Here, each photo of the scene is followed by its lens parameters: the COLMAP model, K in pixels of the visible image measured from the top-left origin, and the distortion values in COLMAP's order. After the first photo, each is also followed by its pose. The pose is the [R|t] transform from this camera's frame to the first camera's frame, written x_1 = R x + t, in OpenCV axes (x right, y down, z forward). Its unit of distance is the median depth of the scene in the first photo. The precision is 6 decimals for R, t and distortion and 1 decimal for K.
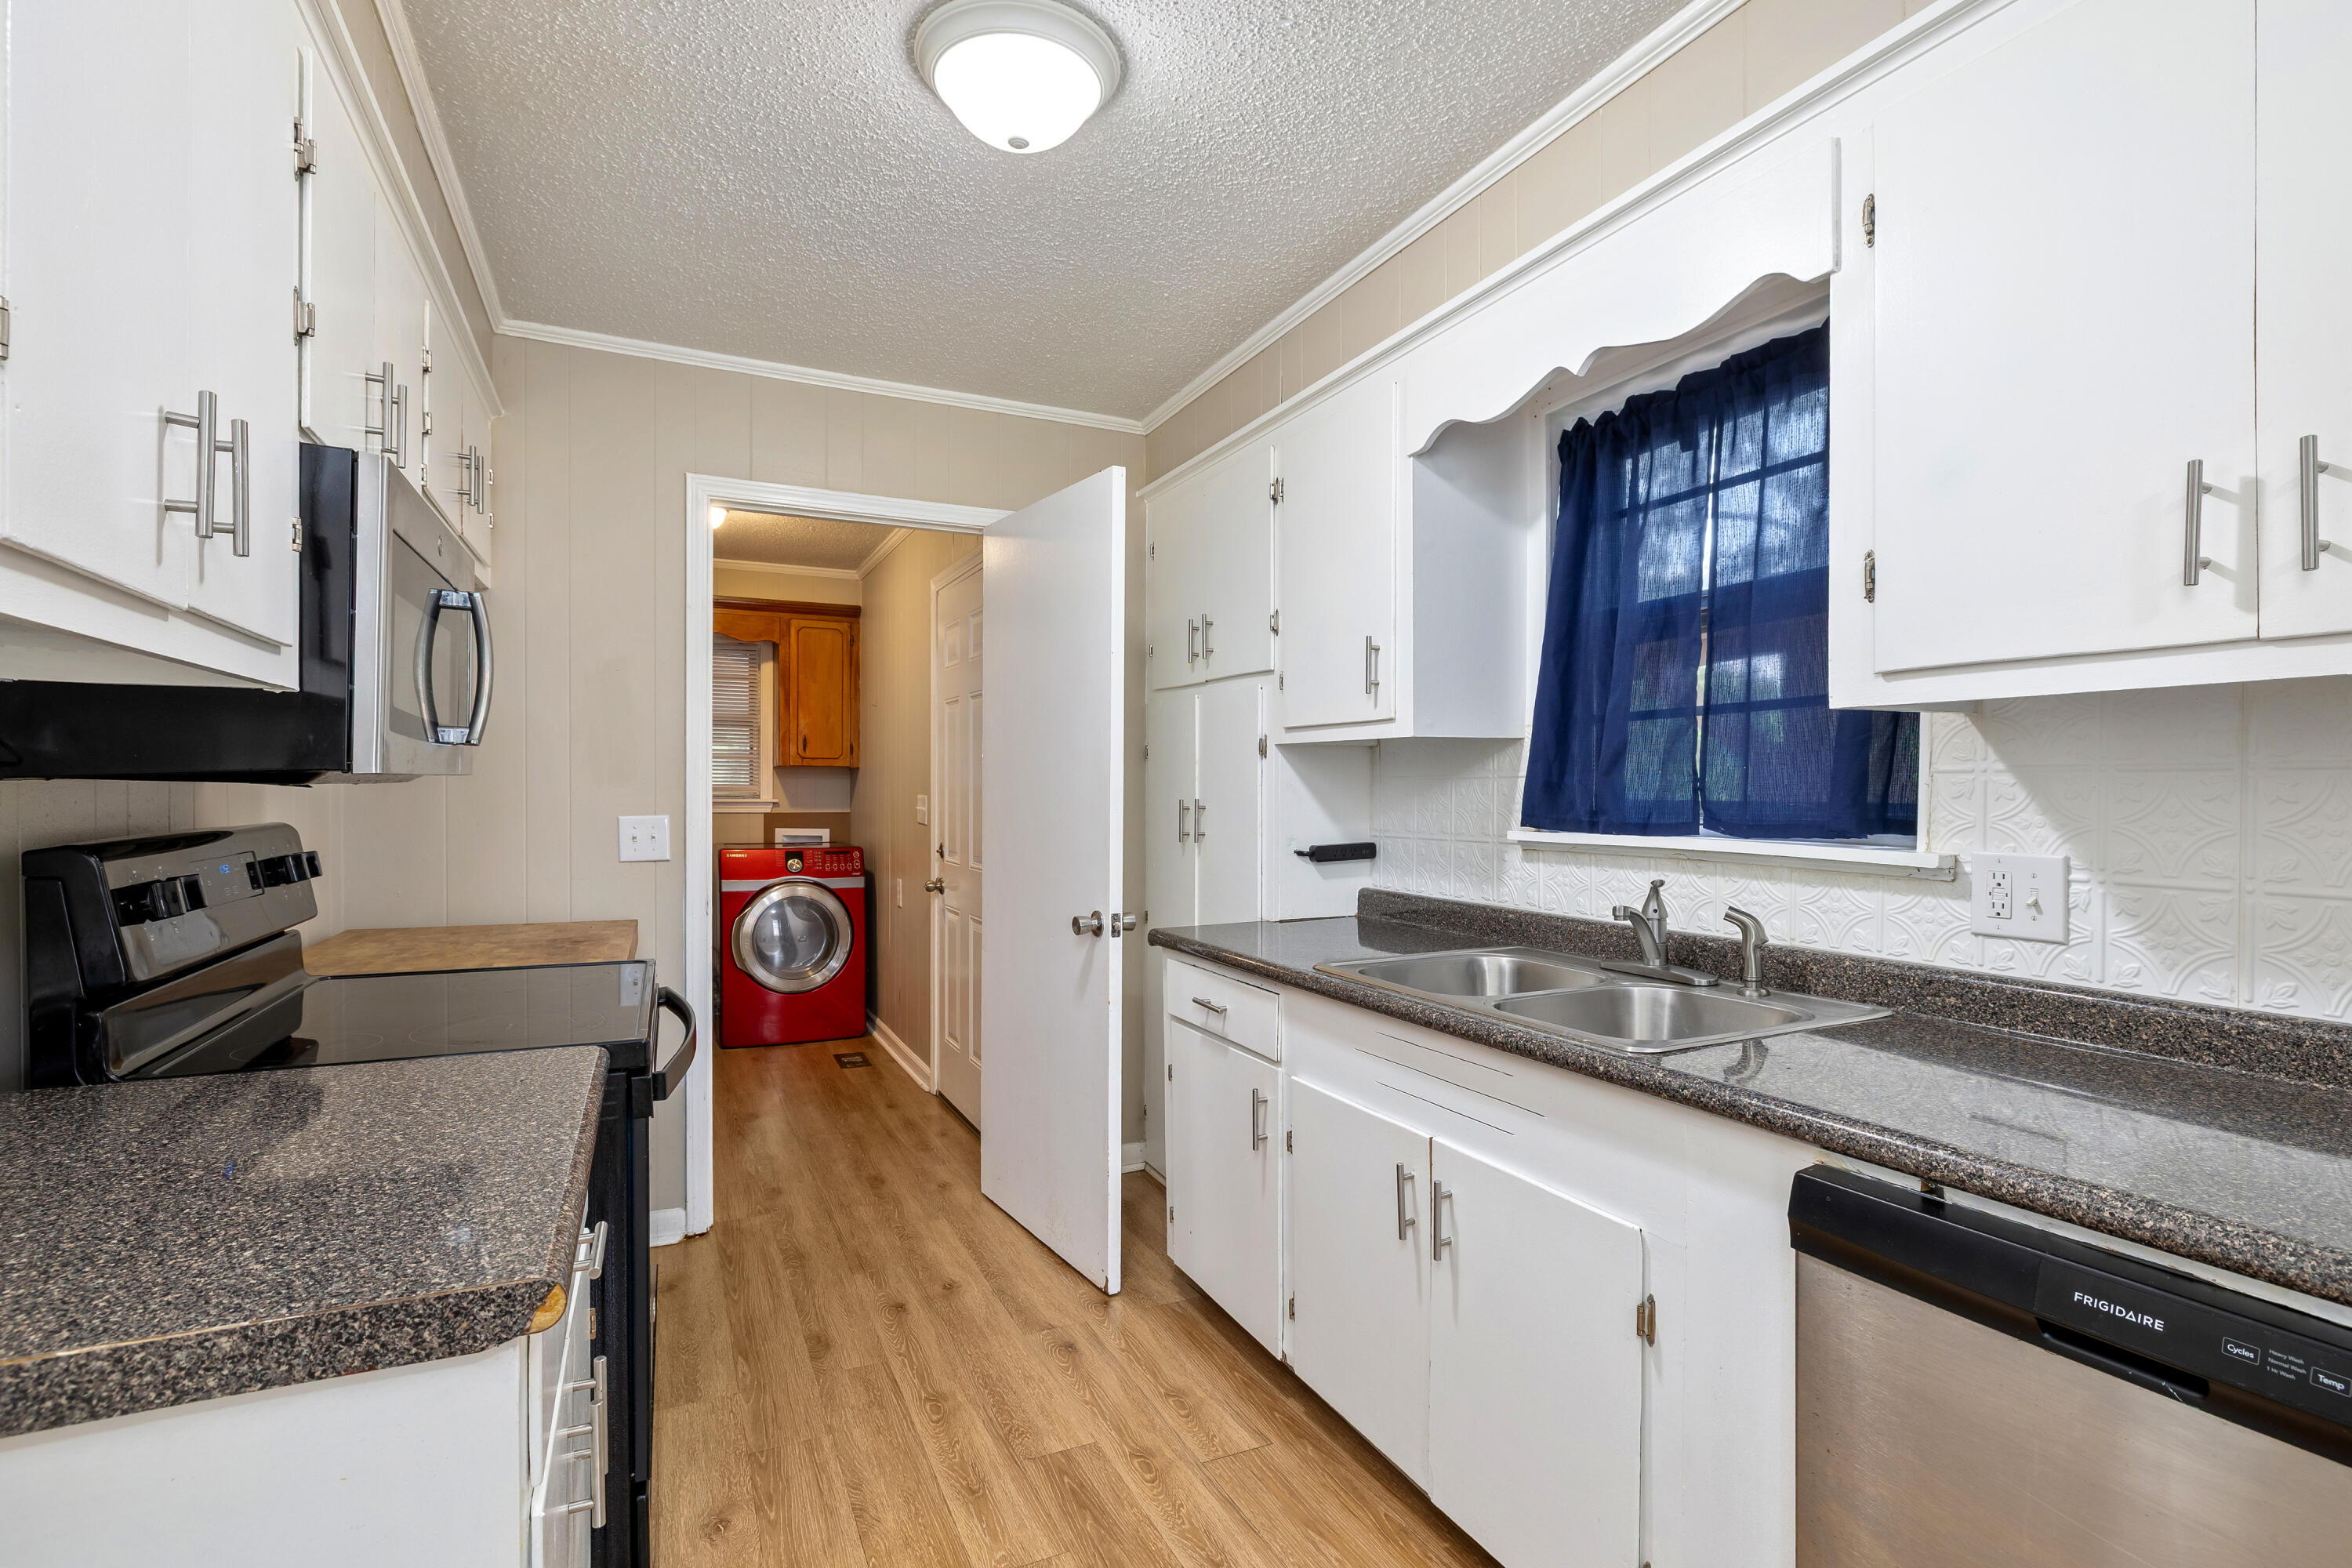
lens RADIAL K [[1094.4, 0, 1183.9], [0, 1094.4, 819.3], [0, 0, 1]] dist [-0.001597, 0.000205]
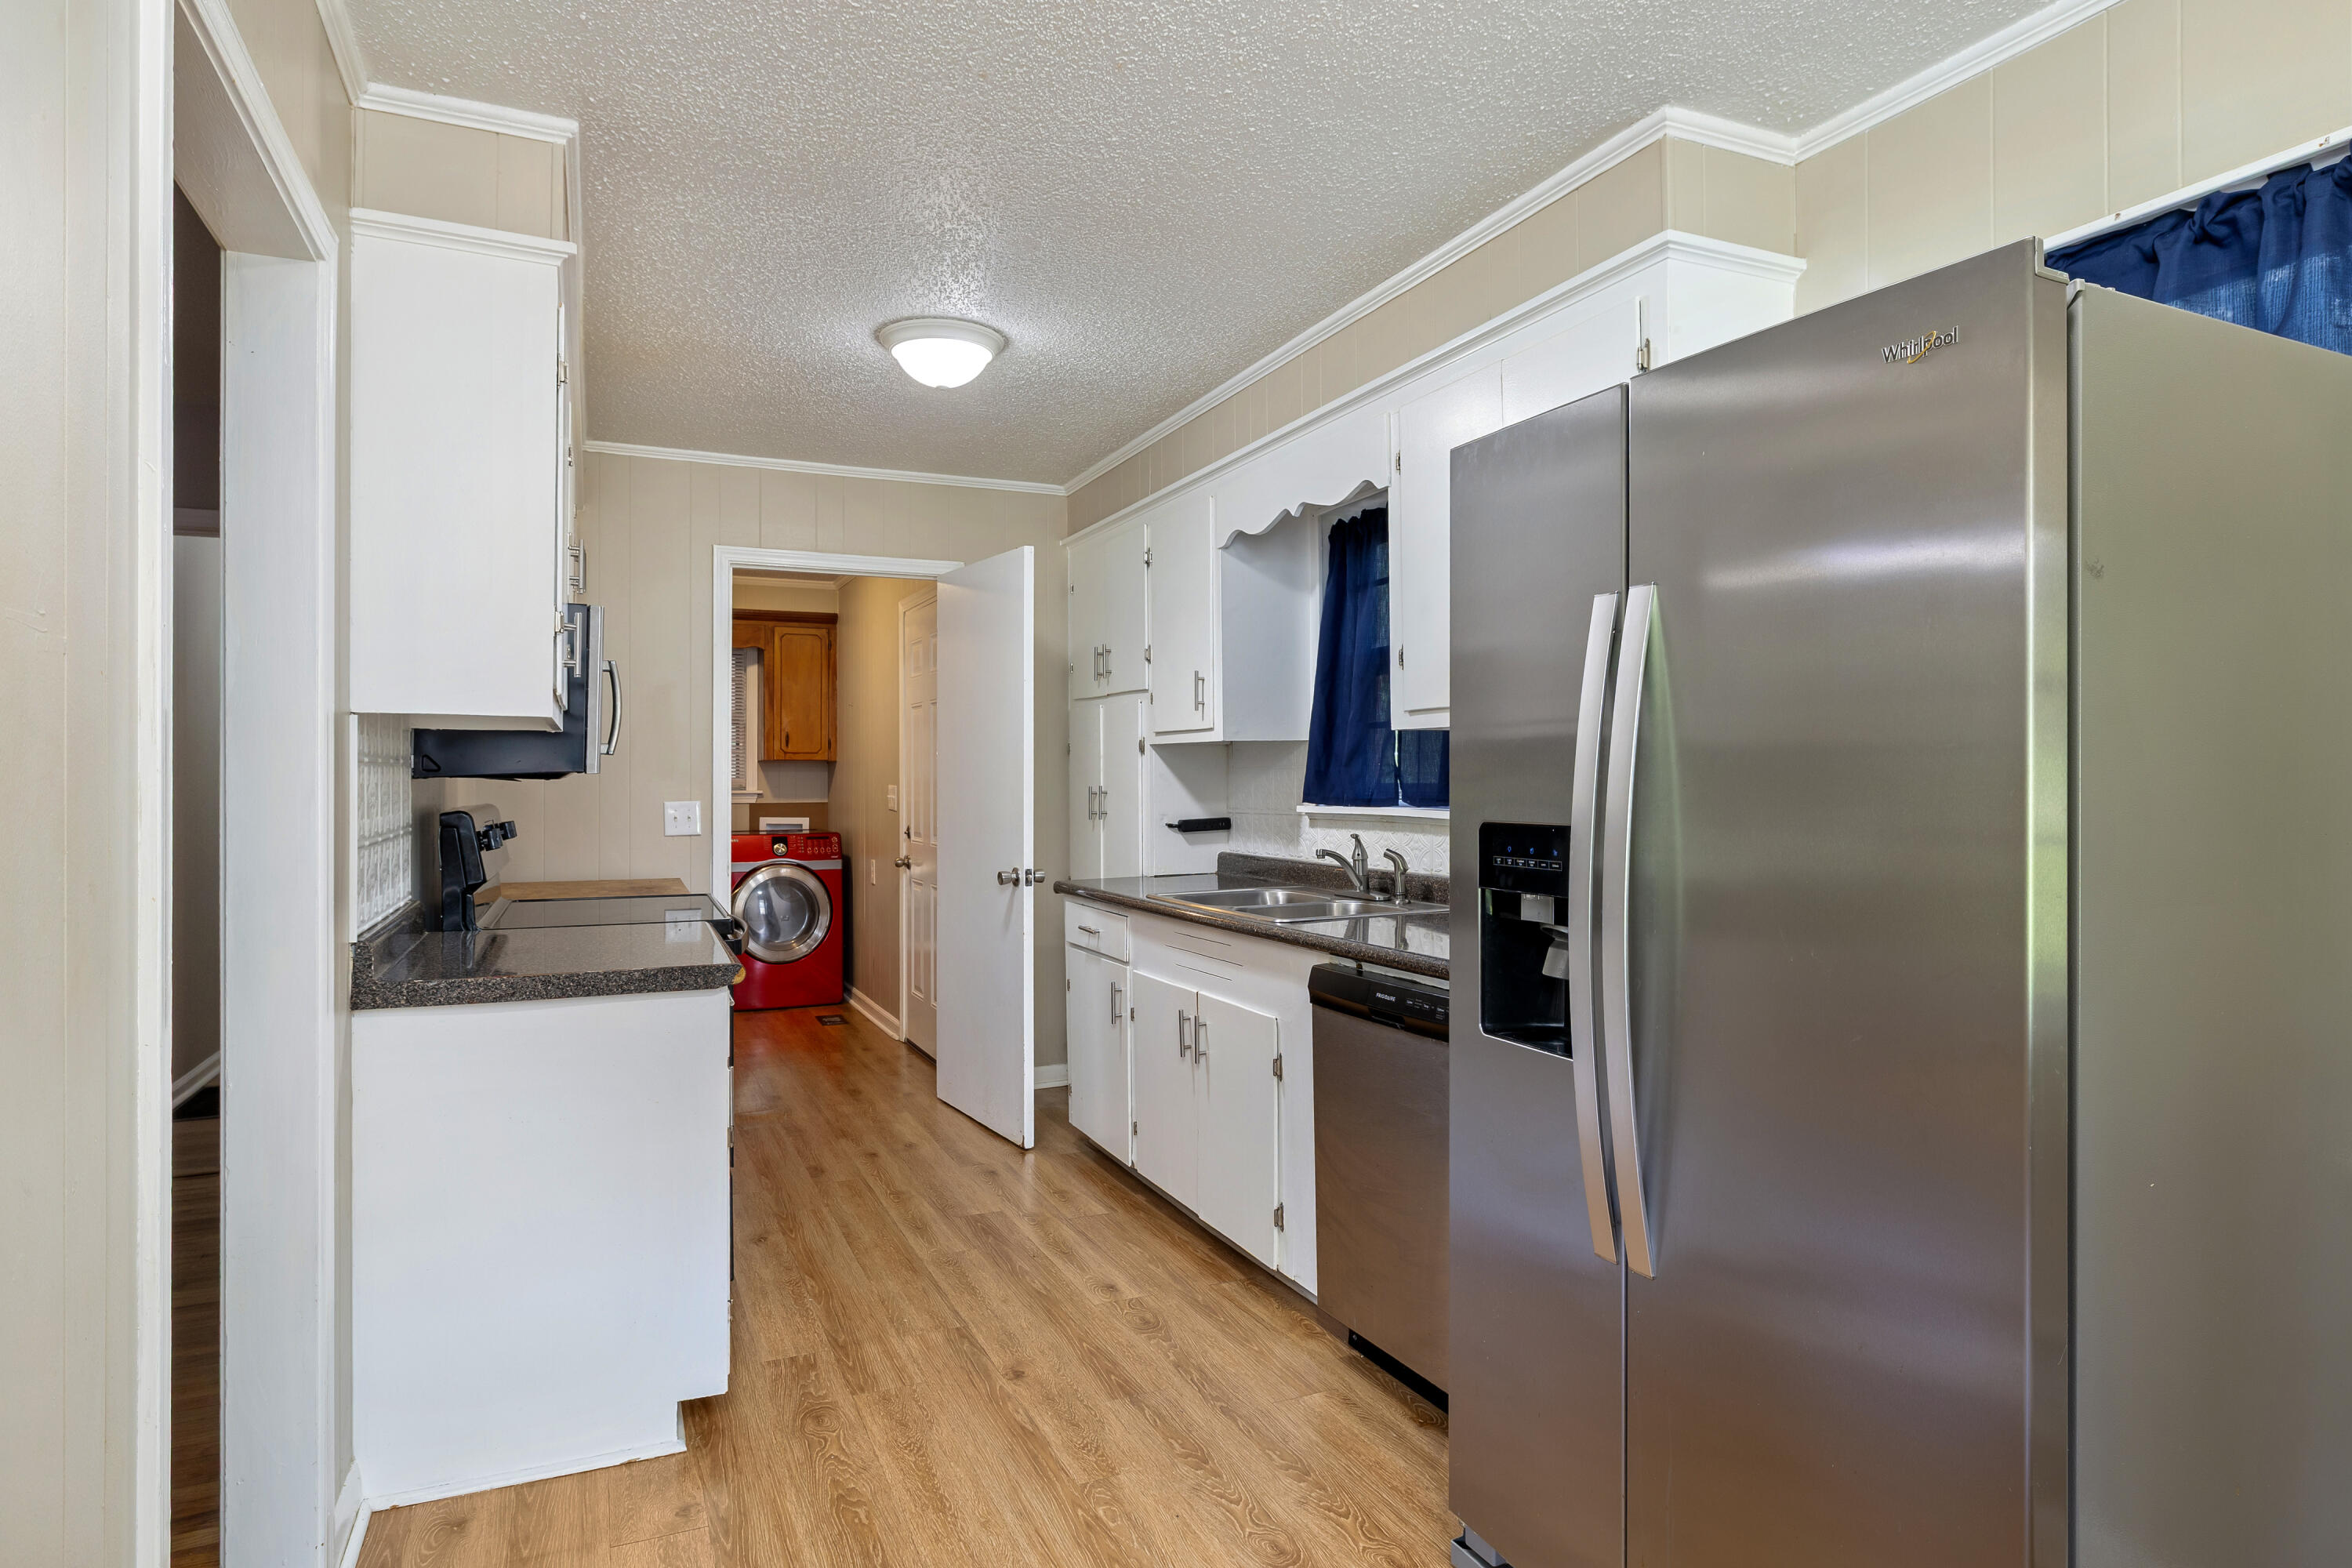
lens RADIAL K [[1319.4, 0, 1176.0], [0, 1319.4, 784.0], [0, 0, 1]] dist [0.002420, -0.000053]
pose [[0.999537, -0.007575, -0.029475, 0.167551], [0.006883, 0.999700, -0.023492, 0.018874], [0.029644, 0.023278, 0.999289, -0.634810]]
